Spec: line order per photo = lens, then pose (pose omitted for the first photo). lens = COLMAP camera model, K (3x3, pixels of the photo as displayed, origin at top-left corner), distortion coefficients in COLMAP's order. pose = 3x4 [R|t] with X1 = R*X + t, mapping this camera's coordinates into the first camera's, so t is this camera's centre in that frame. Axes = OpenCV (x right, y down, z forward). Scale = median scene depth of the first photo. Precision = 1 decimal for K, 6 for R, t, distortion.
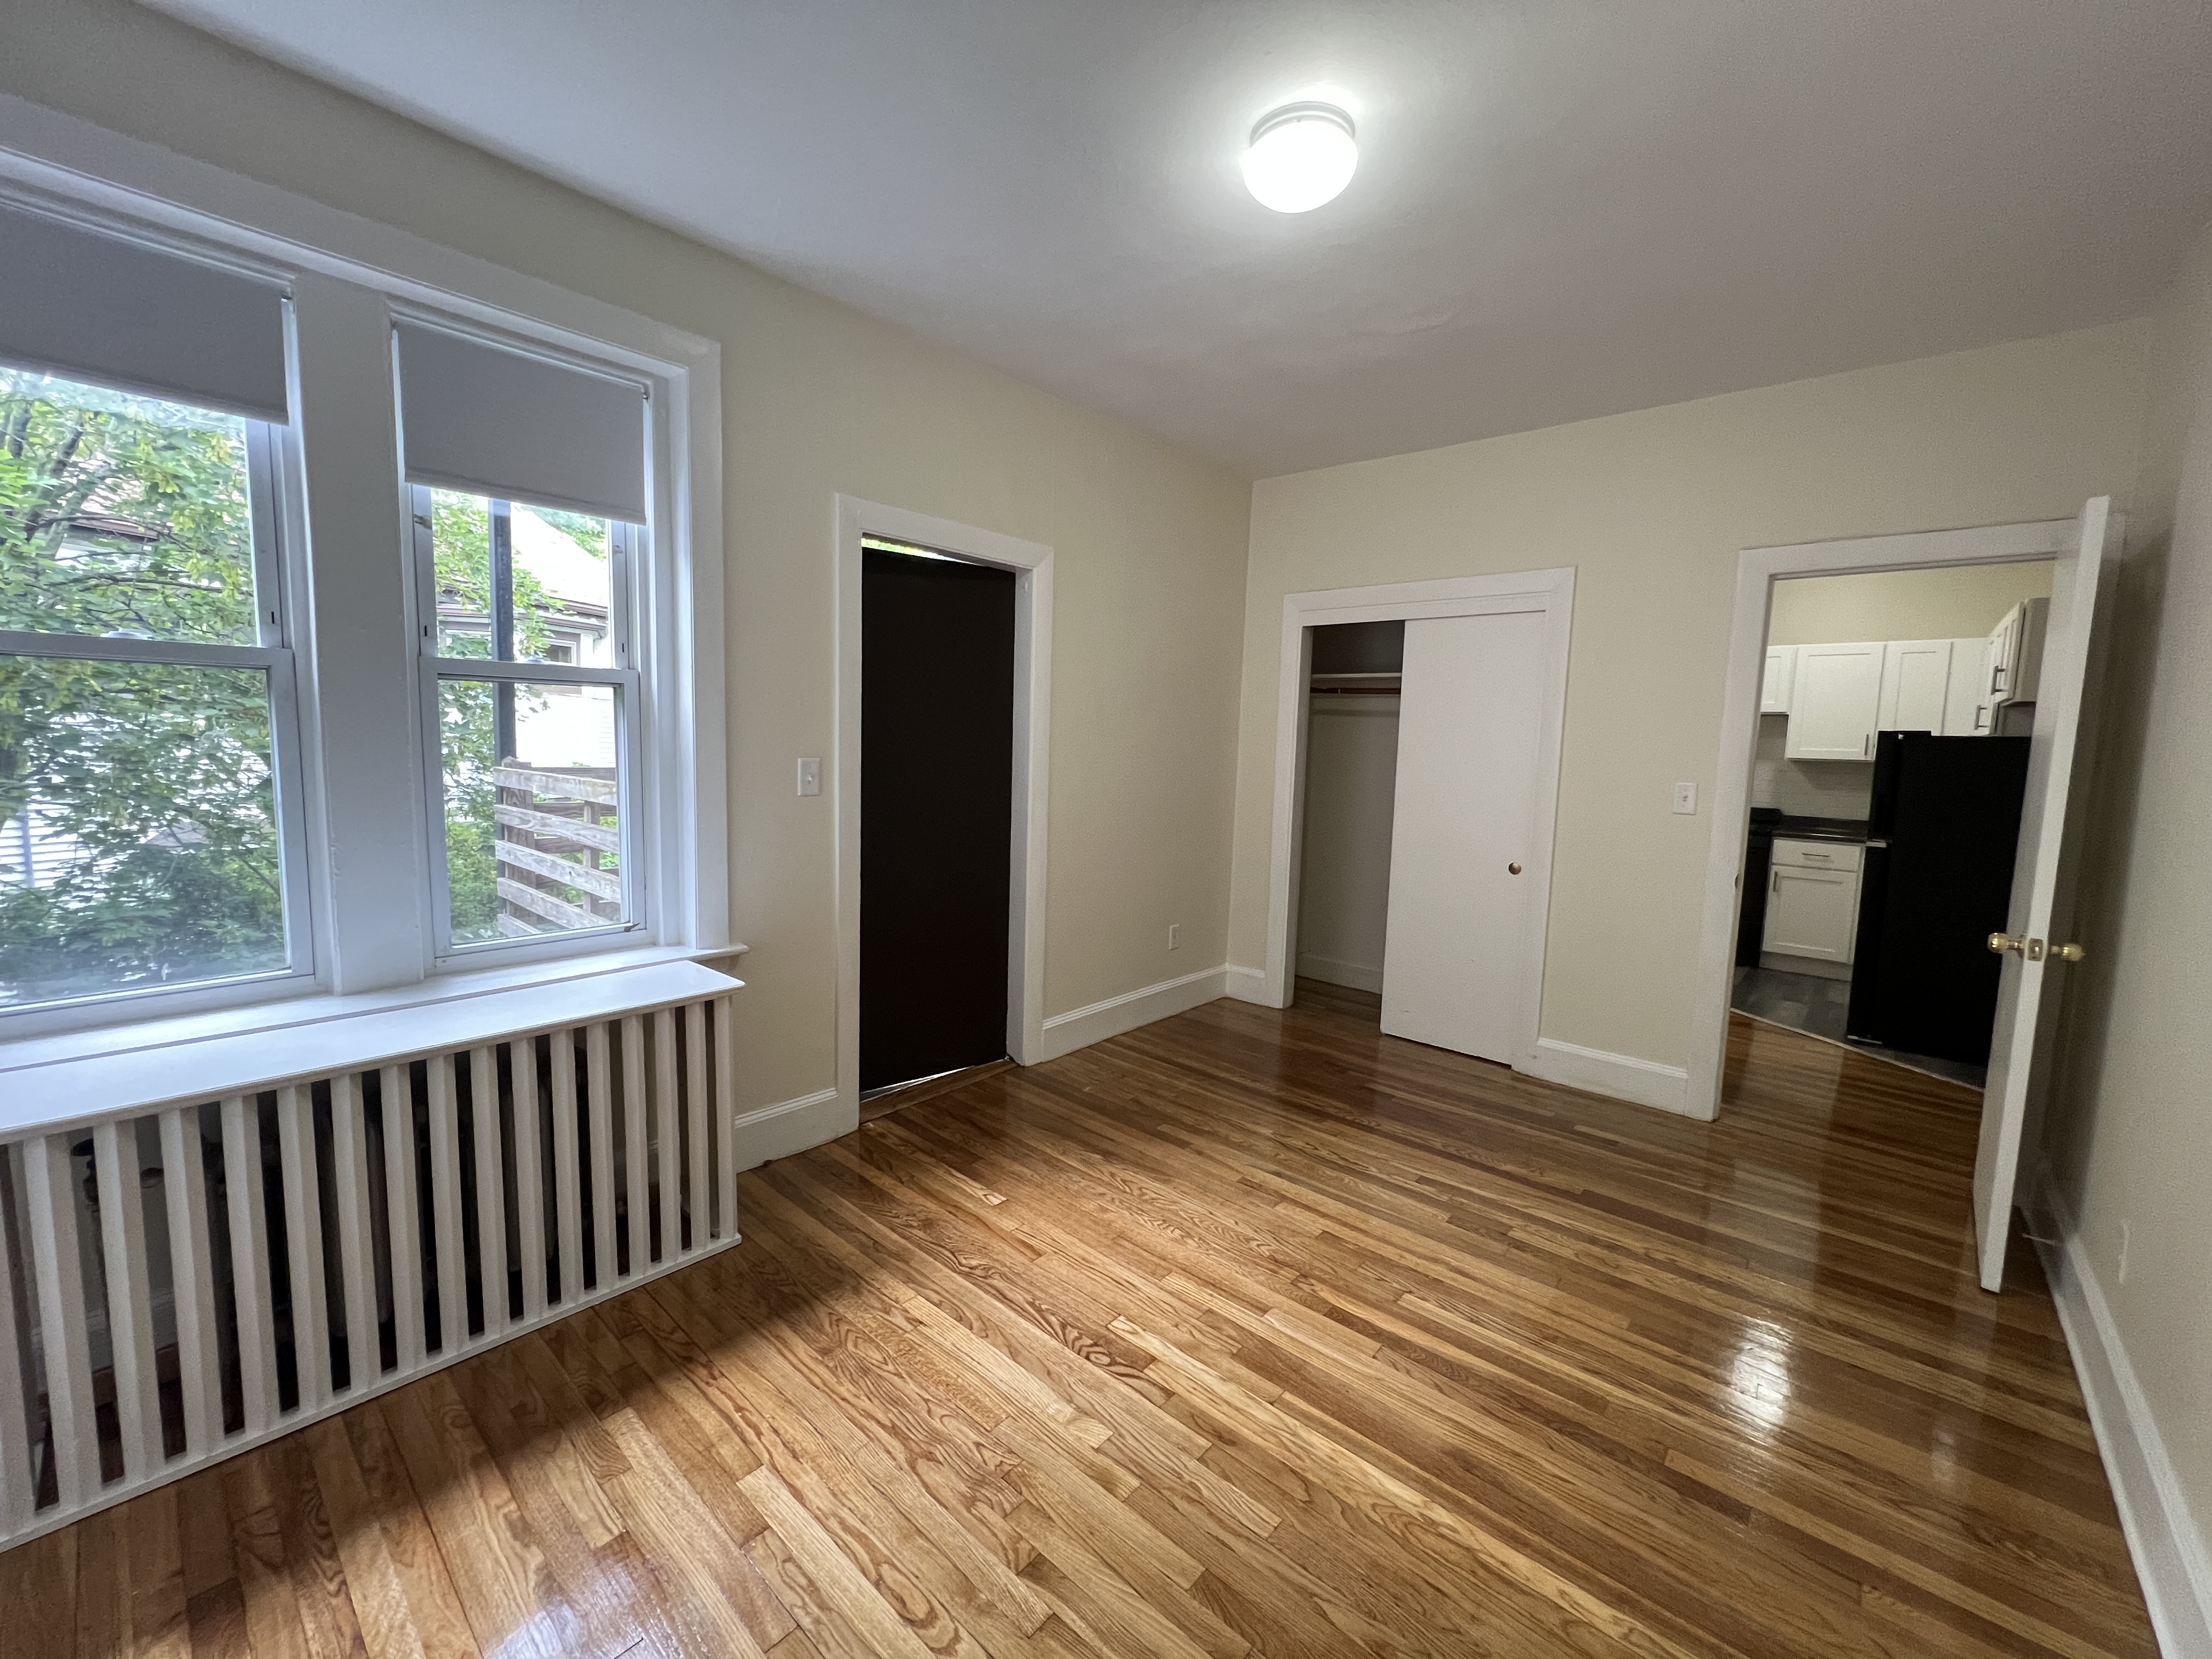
lens RADIAL K [[887.8, 0, 1108.0], [0, 887.8, 828.6], [0, 0, 1]] dist [-0.003057, -0.000064]
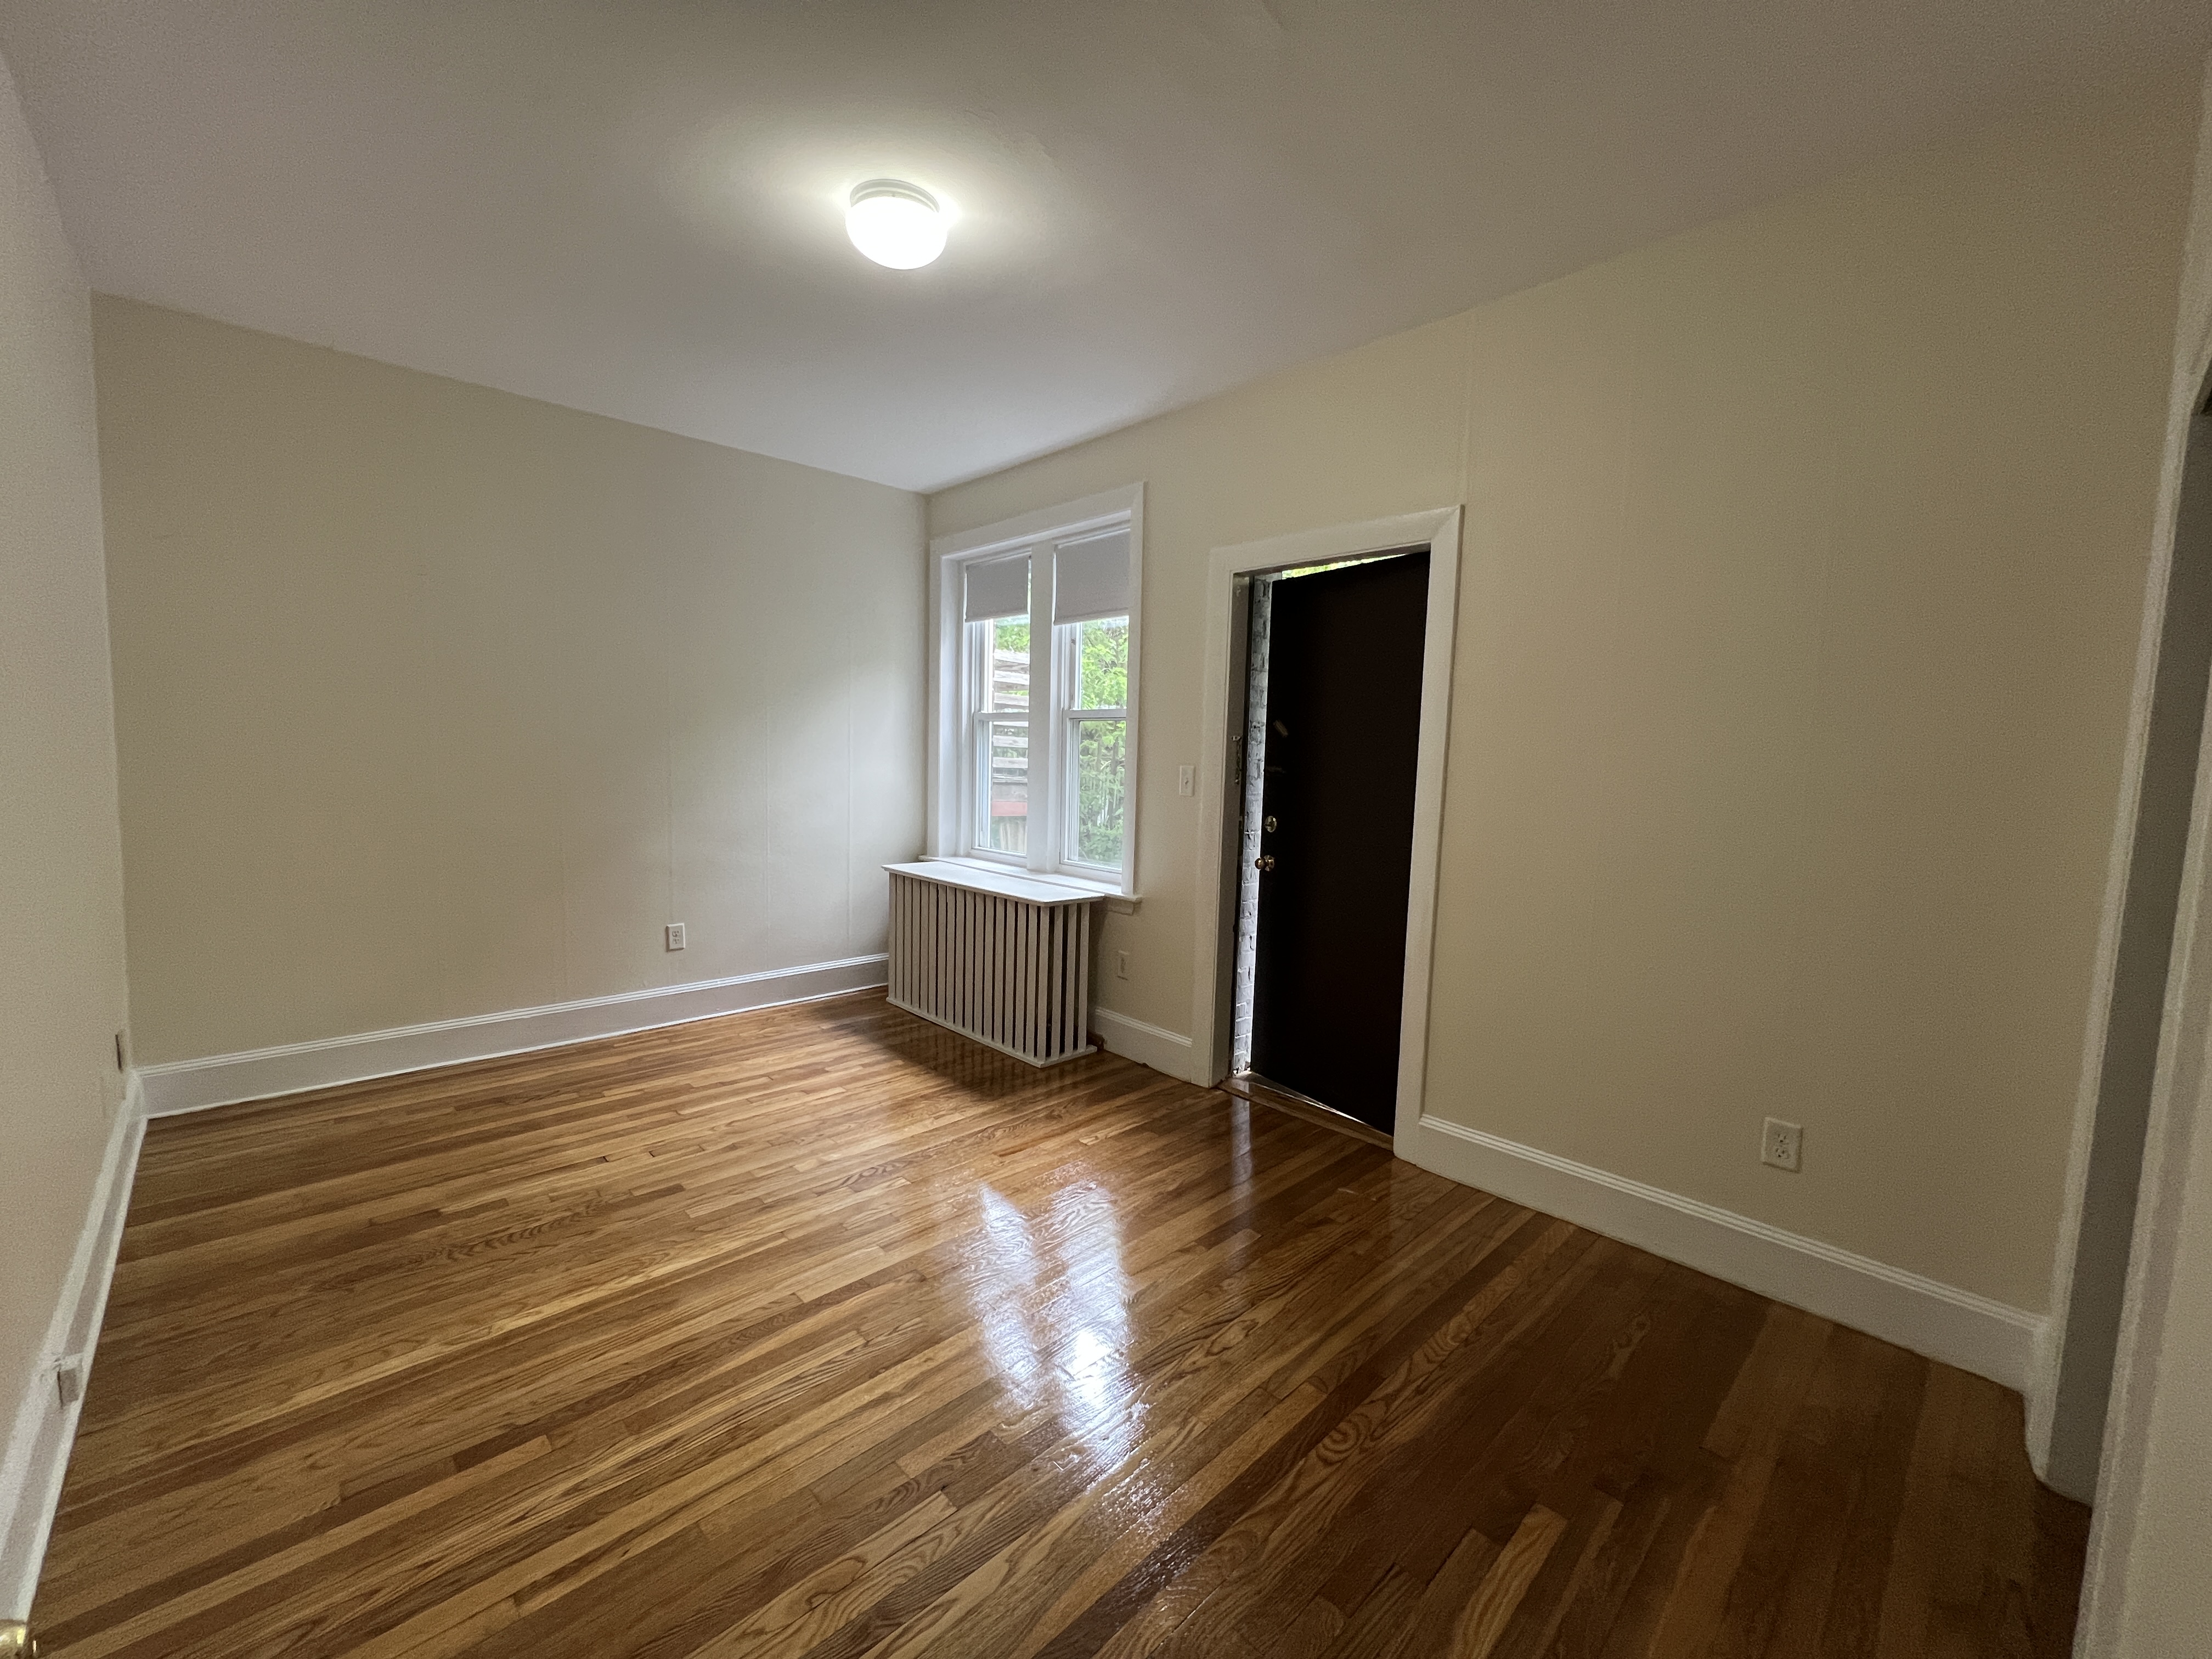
lens RADIAL K [[887.8, 0, 1100.8], [0, 887.8, 829.8], [0, 0, 1]] dist [-0.003057, -0.000064]
pose [[-0.088144, 0.060742, -0.994254, 1.260035], [-0.131736, 0.988661, 0.072079, -0.086450], [0.987358, 0.137332, -0.079142, 1.327919]]
